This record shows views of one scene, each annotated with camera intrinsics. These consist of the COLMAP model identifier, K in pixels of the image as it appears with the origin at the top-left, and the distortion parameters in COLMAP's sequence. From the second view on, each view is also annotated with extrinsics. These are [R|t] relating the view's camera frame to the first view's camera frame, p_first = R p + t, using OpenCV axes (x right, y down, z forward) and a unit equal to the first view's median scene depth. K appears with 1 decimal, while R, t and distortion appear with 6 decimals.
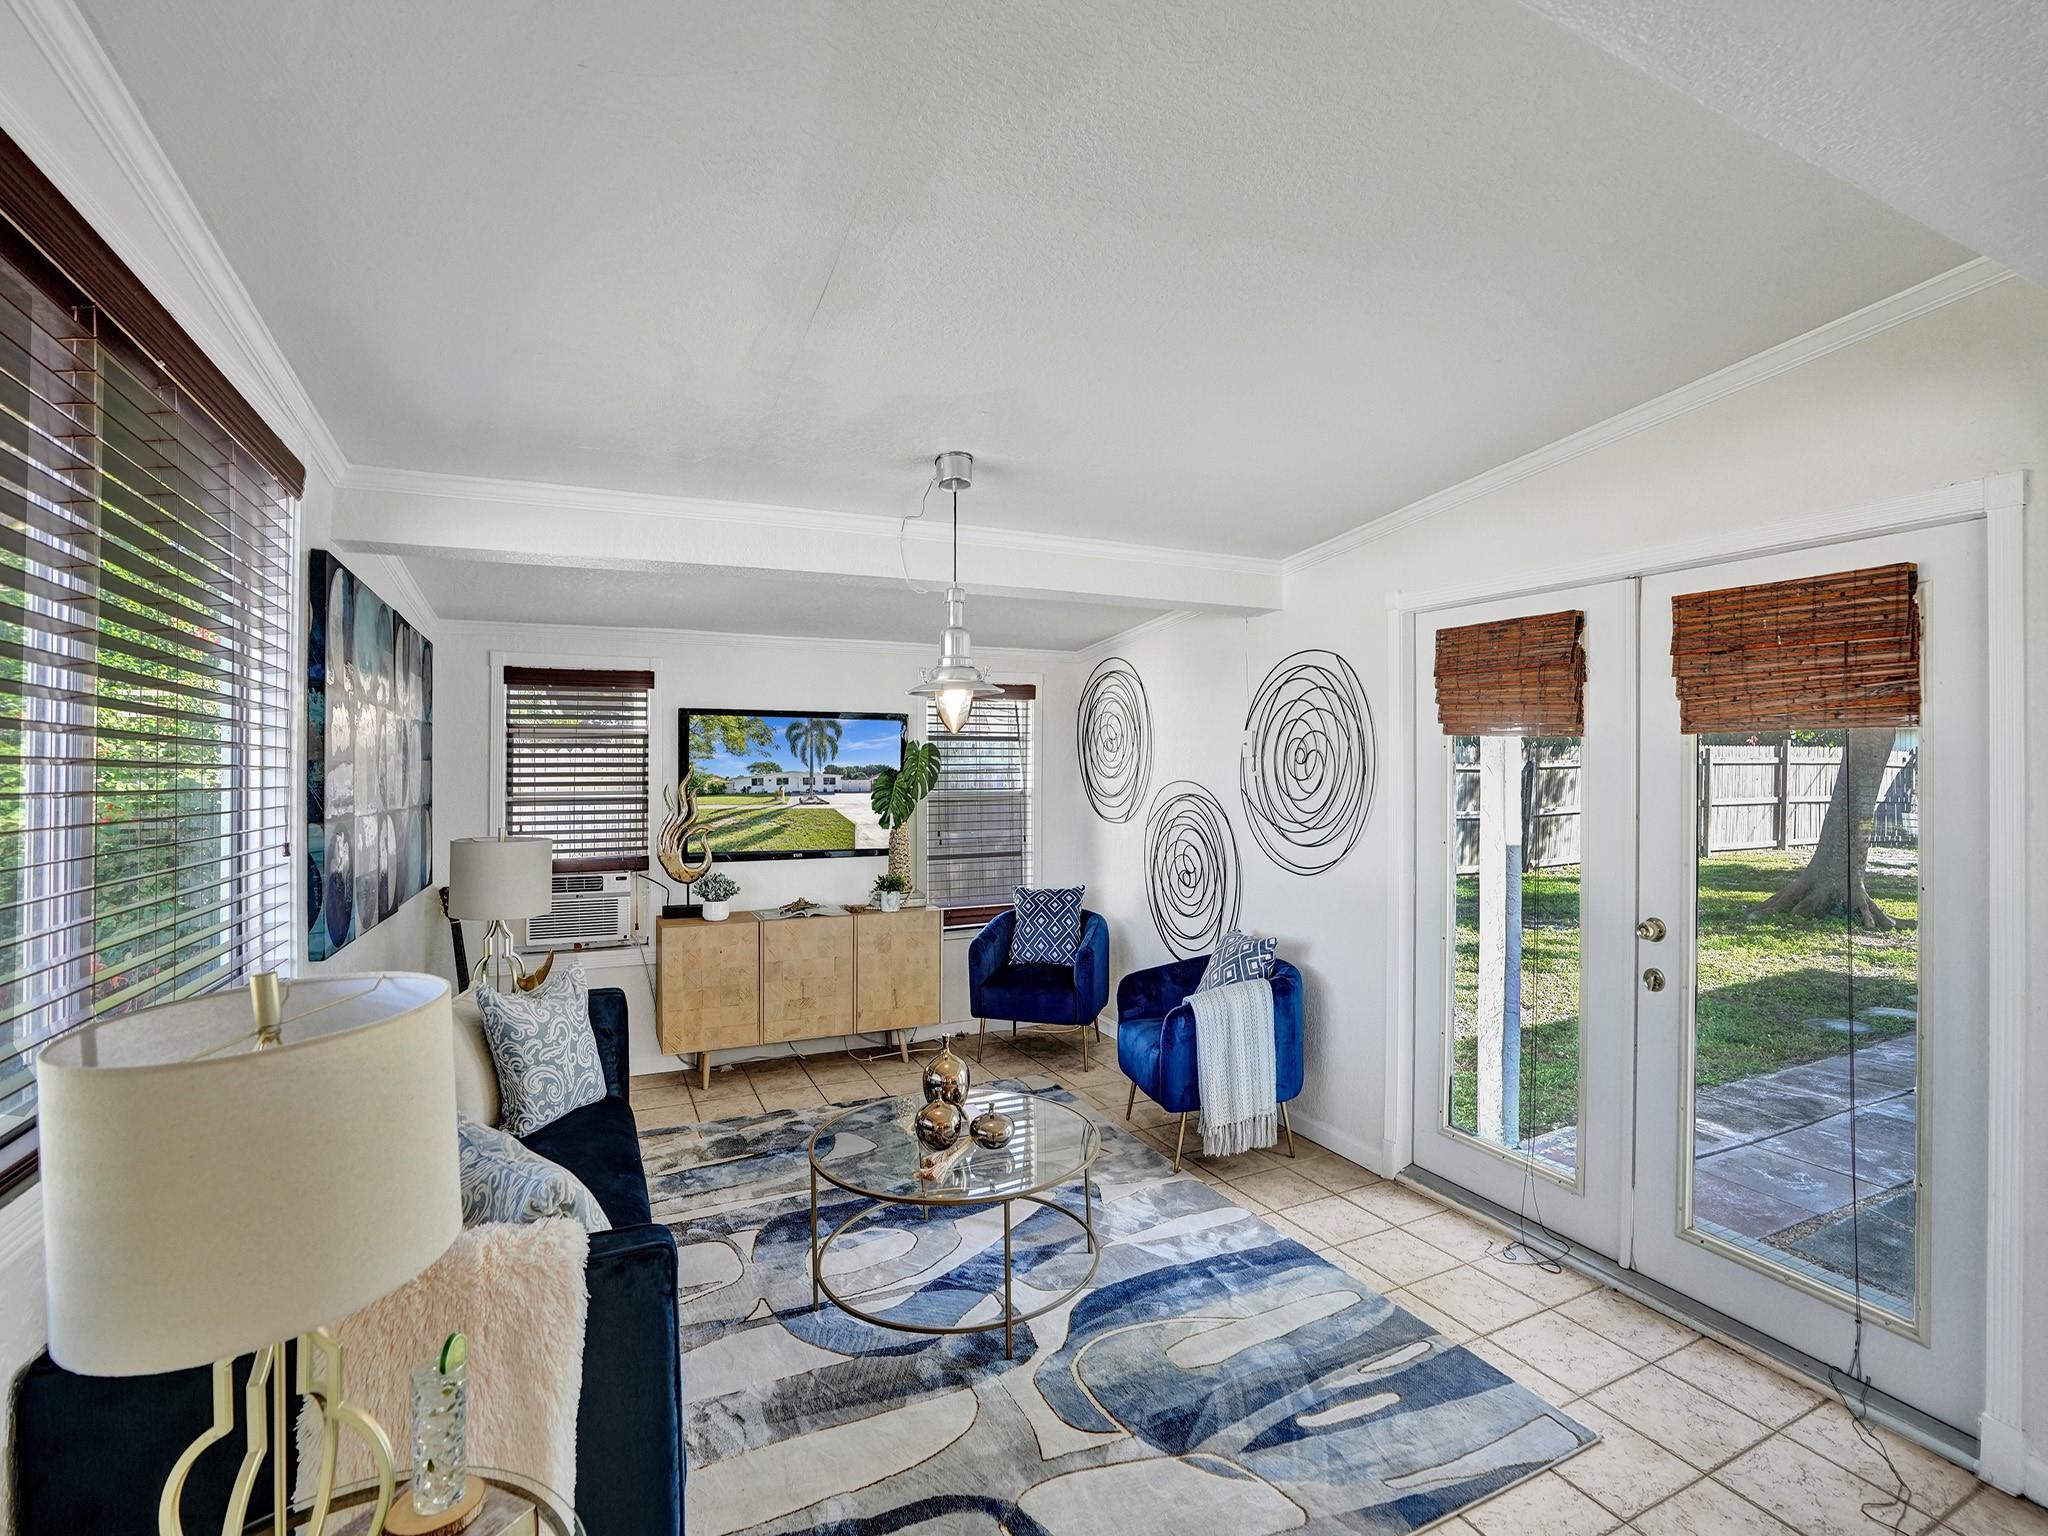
lens RADIAL K [[939.2, 0, 1021.3], [0, 939.2, 754.9], [0, 0, 1]] dist [-0.066957, 0.023216]
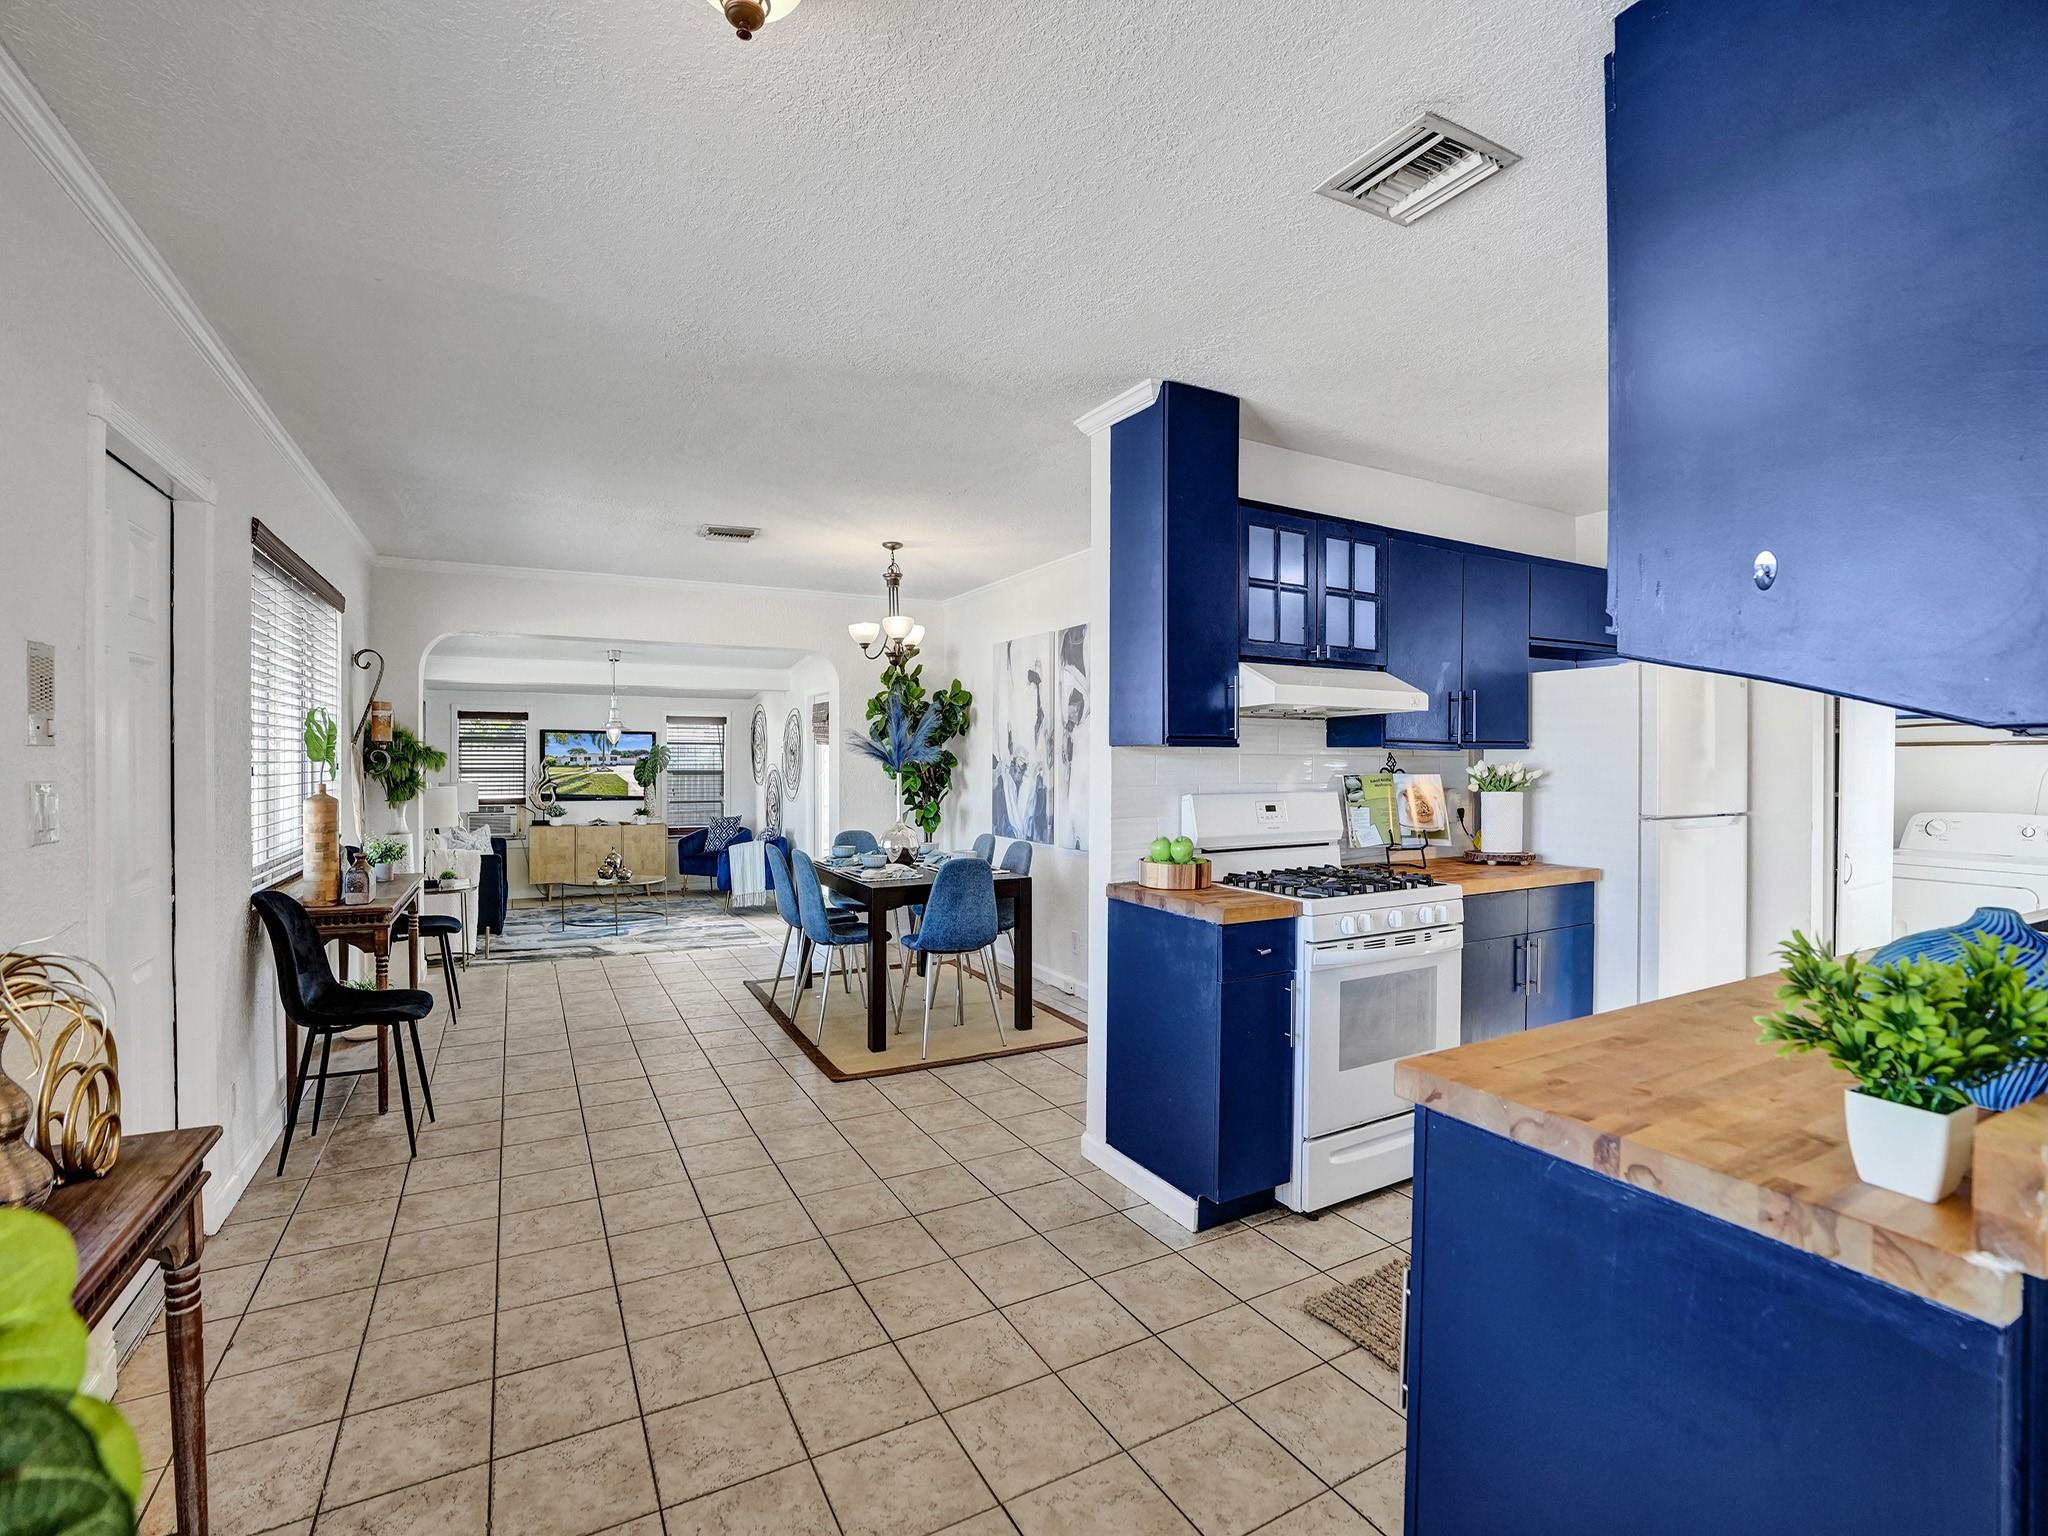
lens RADIAL K [[939.2, 0, 1025.2], [0, 939.2, 765.6], [0, 0, 1]] dist [-0.066957, 0.023216]
pose [[0.998544, 0.002254, 0.053897, 0.664778], [-0.002797, 0.999946, 0.010016, 0.009079], [-0.053872, -0.010152, 0.998496, -1.245355]]
